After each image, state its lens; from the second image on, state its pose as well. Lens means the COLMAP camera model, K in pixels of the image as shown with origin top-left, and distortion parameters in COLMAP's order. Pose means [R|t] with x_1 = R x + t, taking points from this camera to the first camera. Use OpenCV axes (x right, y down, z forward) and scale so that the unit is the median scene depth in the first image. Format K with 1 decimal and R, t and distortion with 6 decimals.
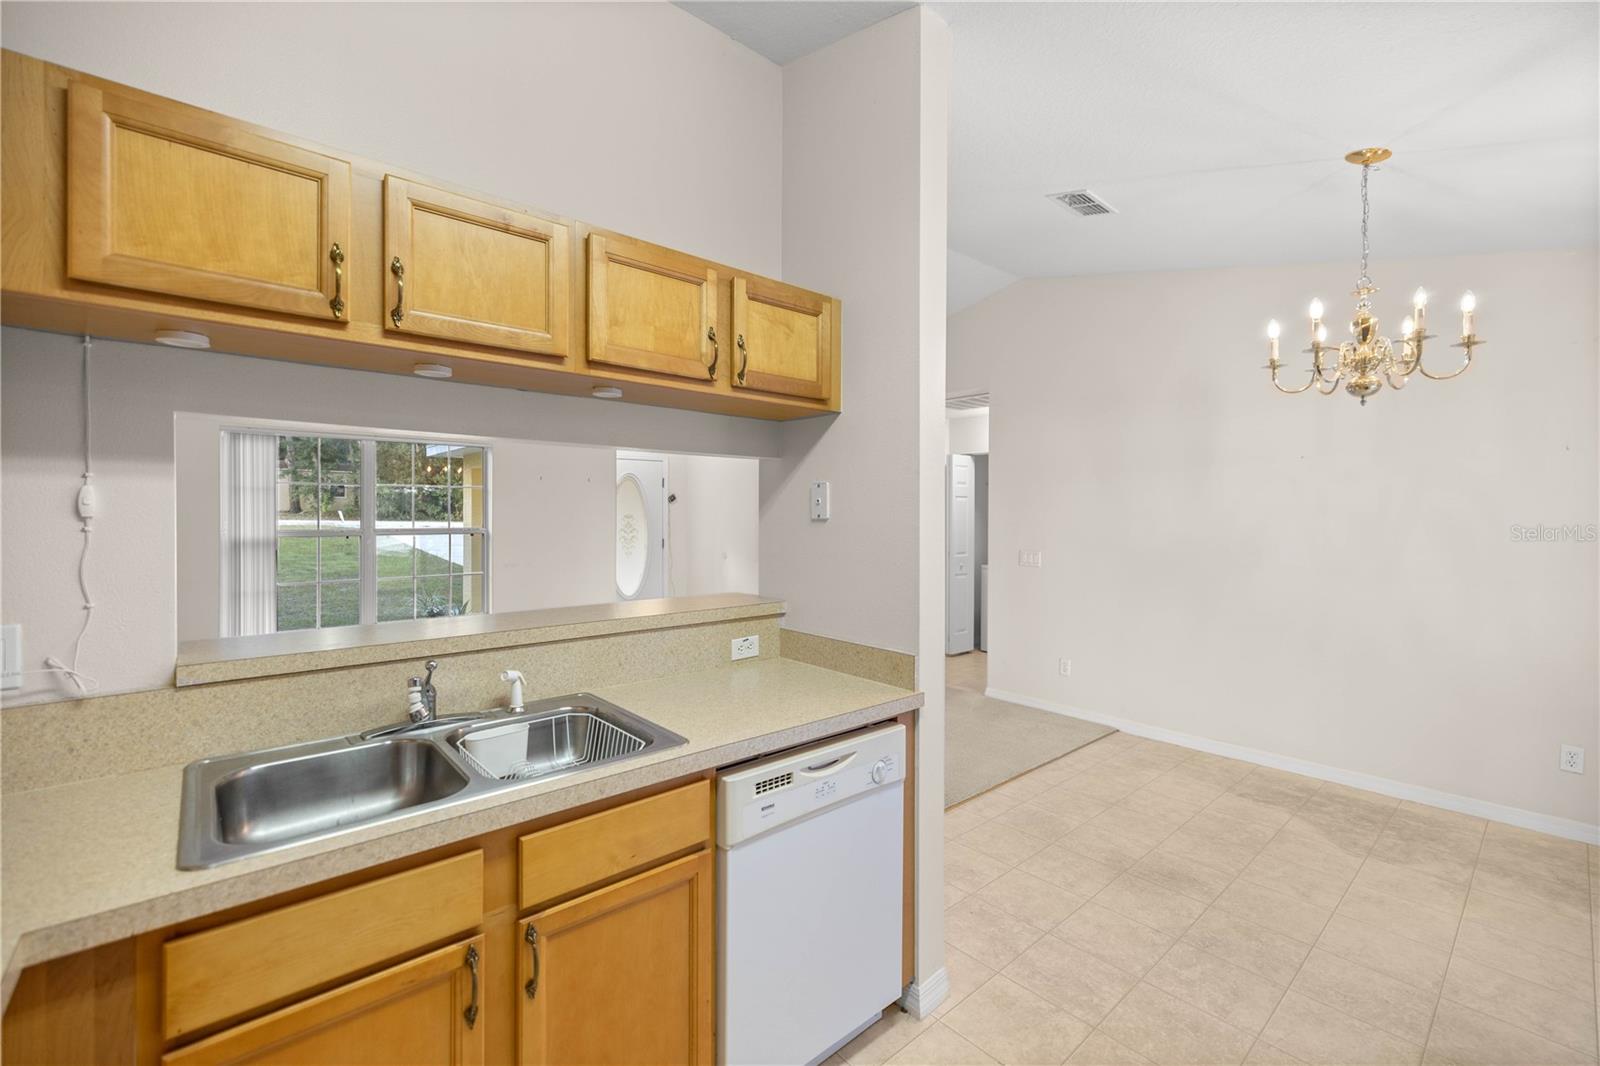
lens RADIAL K [[677.1, 0, 794.0], [0, 677.1, 517.8], [0, 0, 1]] dist [0.001950, -0.001195]
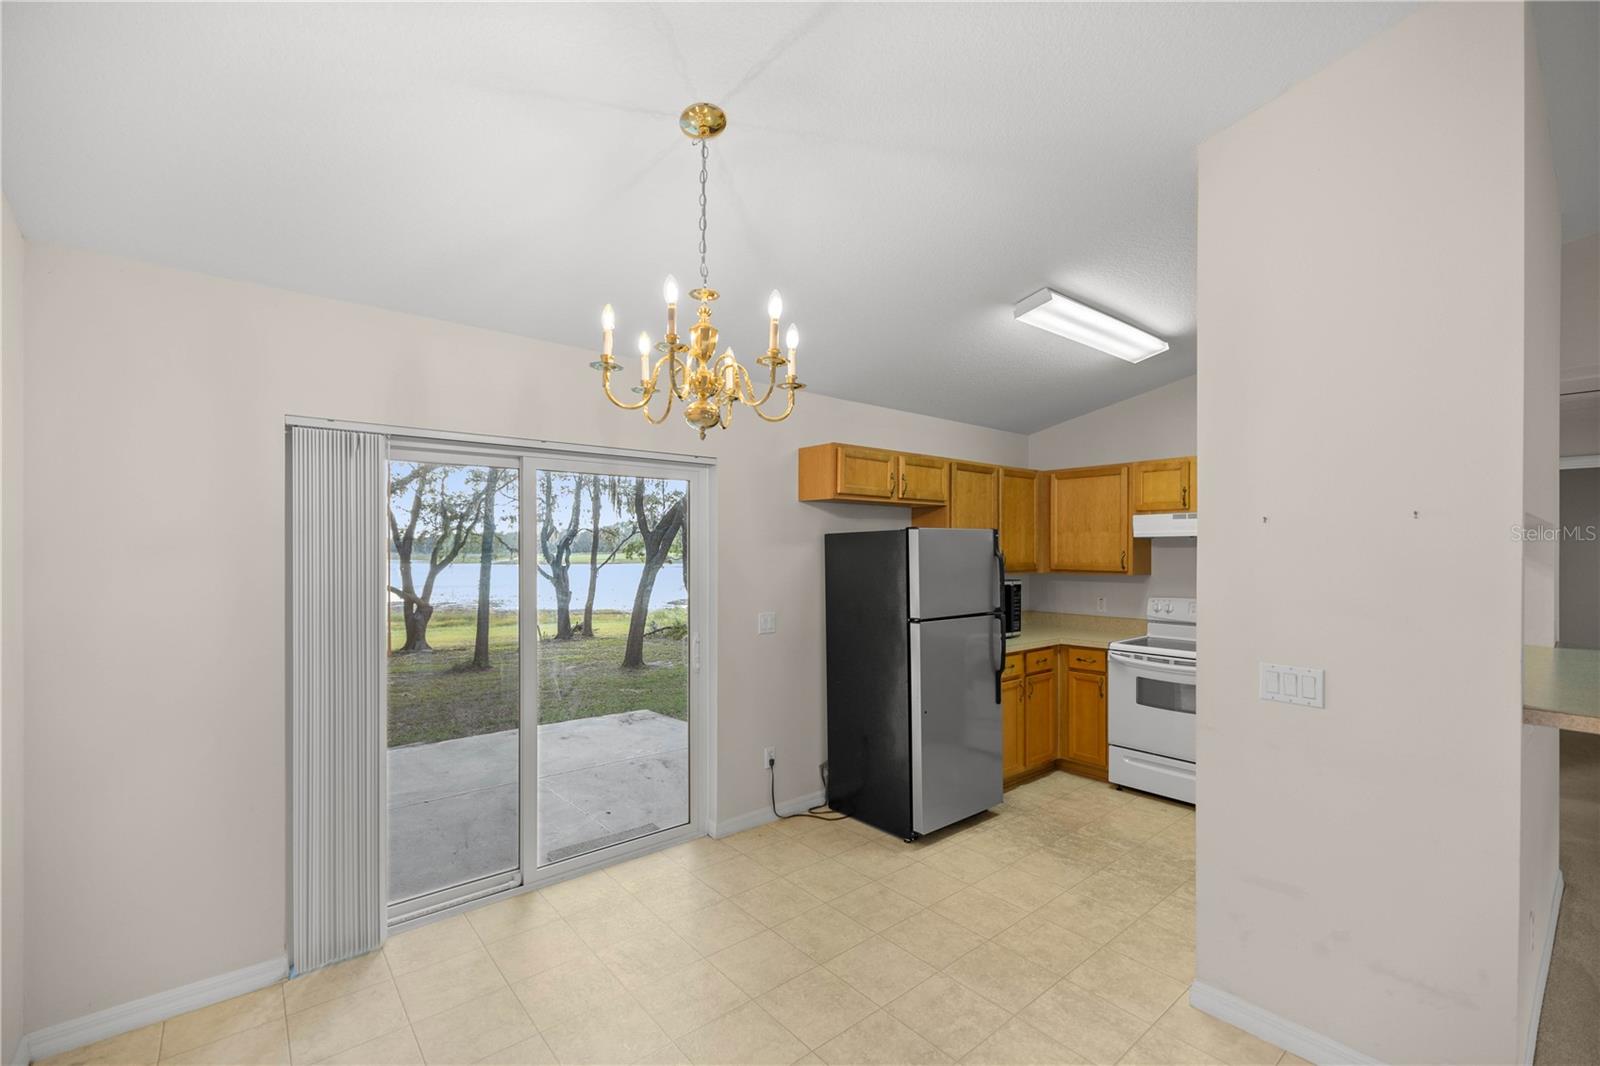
lens RADIAL K [[677.1, 0, 796.8], [0, 677.1, 542.7], [0, 0, 1]] dist [0.001950, -0.001195]
pose [[-0.999620, -0.008931, 0.026095, 0.495611], [-0.008853, 0.999956, 0.003105, -0.037345], [-0.026122, 0.002873, -0.999655, 1.232721]]
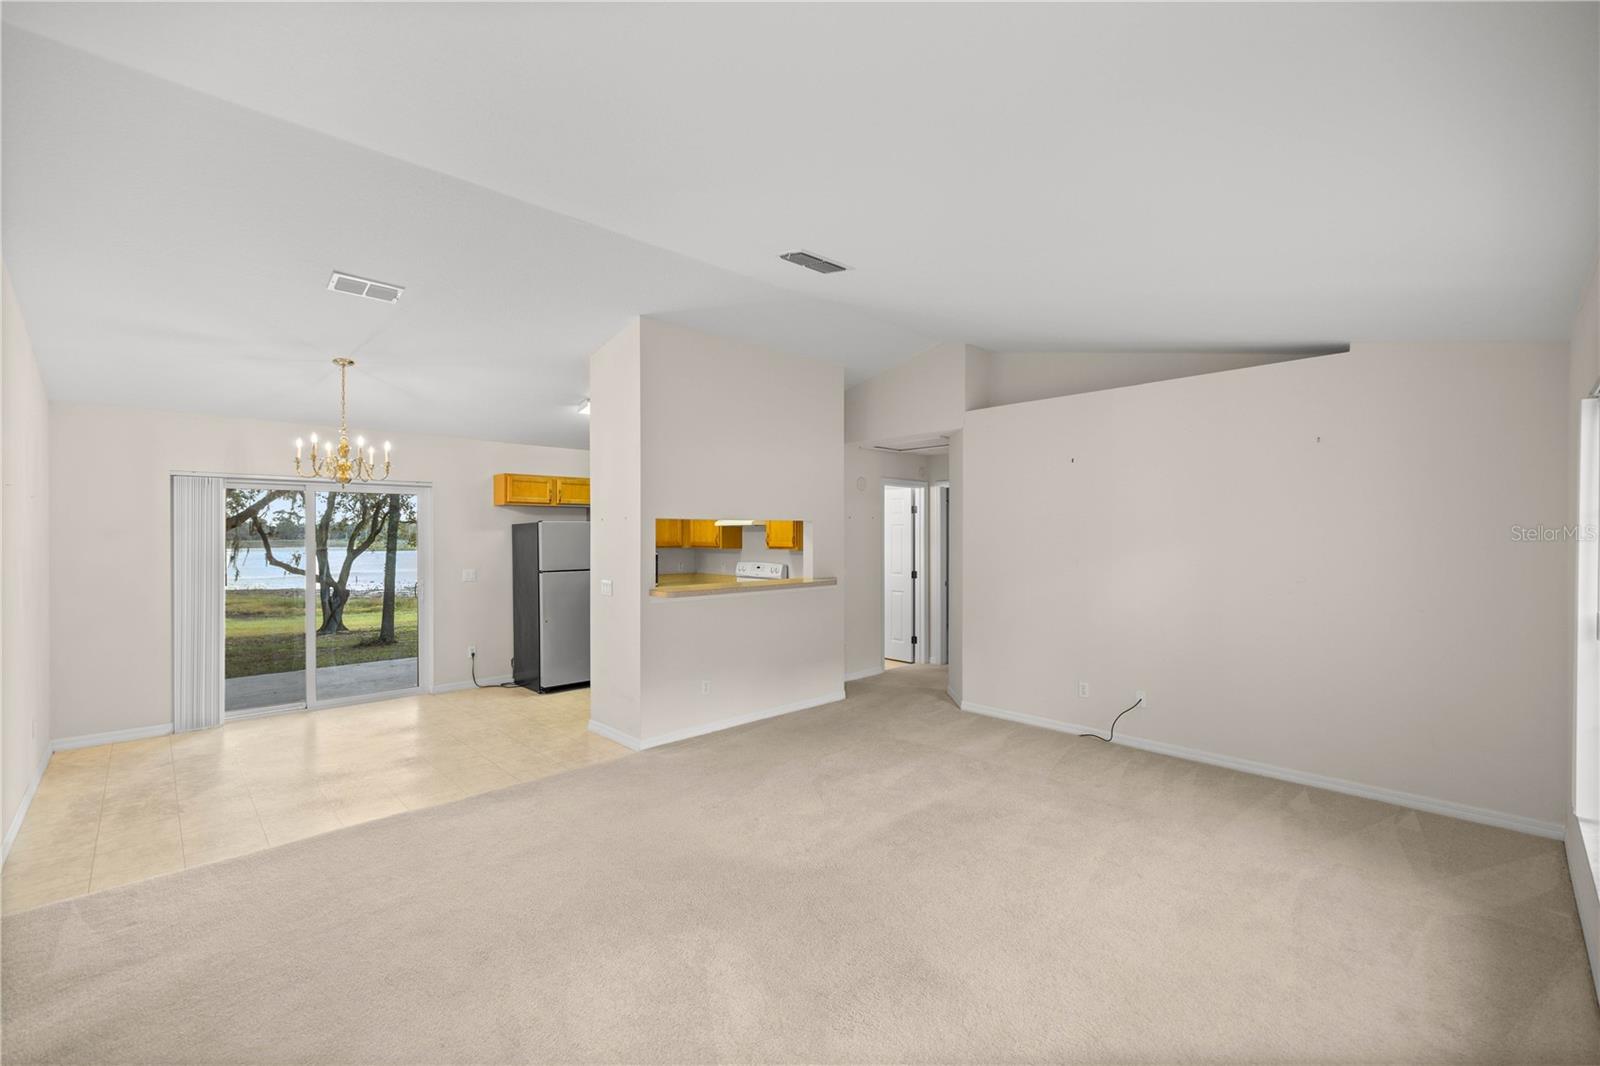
lens RADIAL K [[677.1, 0, 797.7], [0, 677.1, 532.9], [0, 0, 1]] dist [0.001950, -0.001195]
pose [[-0.998945, -0.007156, -0.045355, -0.262359], [-0.007541, 0.999937, 0.008309, -0.047361], [0.045293, 0.008642, -0.998936, 2.090536]]
